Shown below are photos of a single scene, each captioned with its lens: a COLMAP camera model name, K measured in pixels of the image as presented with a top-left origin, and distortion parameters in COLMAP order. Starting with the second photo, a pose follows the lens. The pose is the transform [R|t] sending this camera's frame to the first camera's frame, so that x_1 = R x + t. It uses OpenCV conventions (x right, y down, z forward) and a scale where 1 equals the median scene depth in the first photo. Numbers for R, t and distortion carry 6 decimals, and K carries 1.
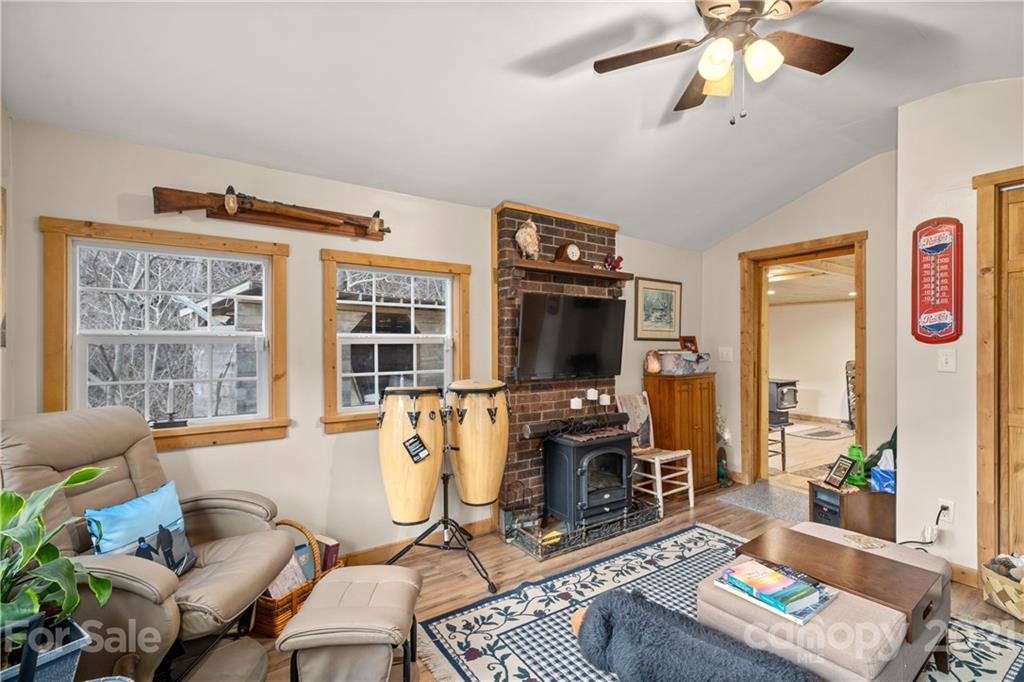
lens RADIAL K [[473.7, 0, 506.6], [0, 473.7, 344.7], [0, 0, 1]] dist [0.001885, -0.000234]
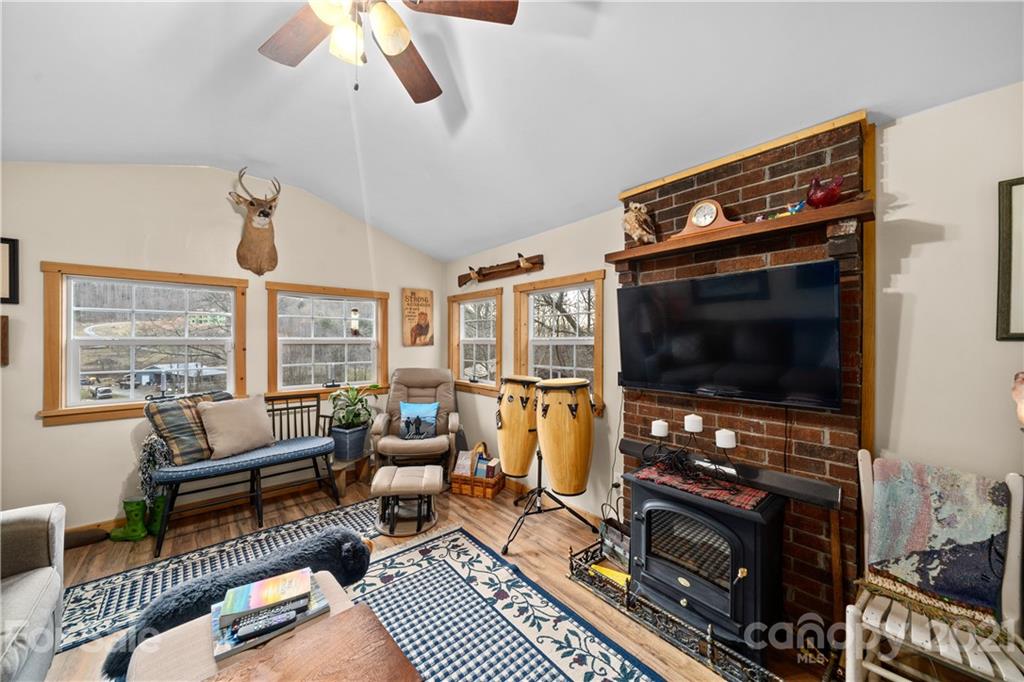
lens RADIAL K [[353.2, 0, 503.6], [0, 353.2, 339.3], [0, 0, 1]] dist [-0.005582, -0.000031]
pose [[0.104206, -0.003428, -0.994550, 0.843348], [0.001932, 0.999993, -0.003244, -0.016152], [0.994554, -0.001584, 0.104212, 0.889497]]
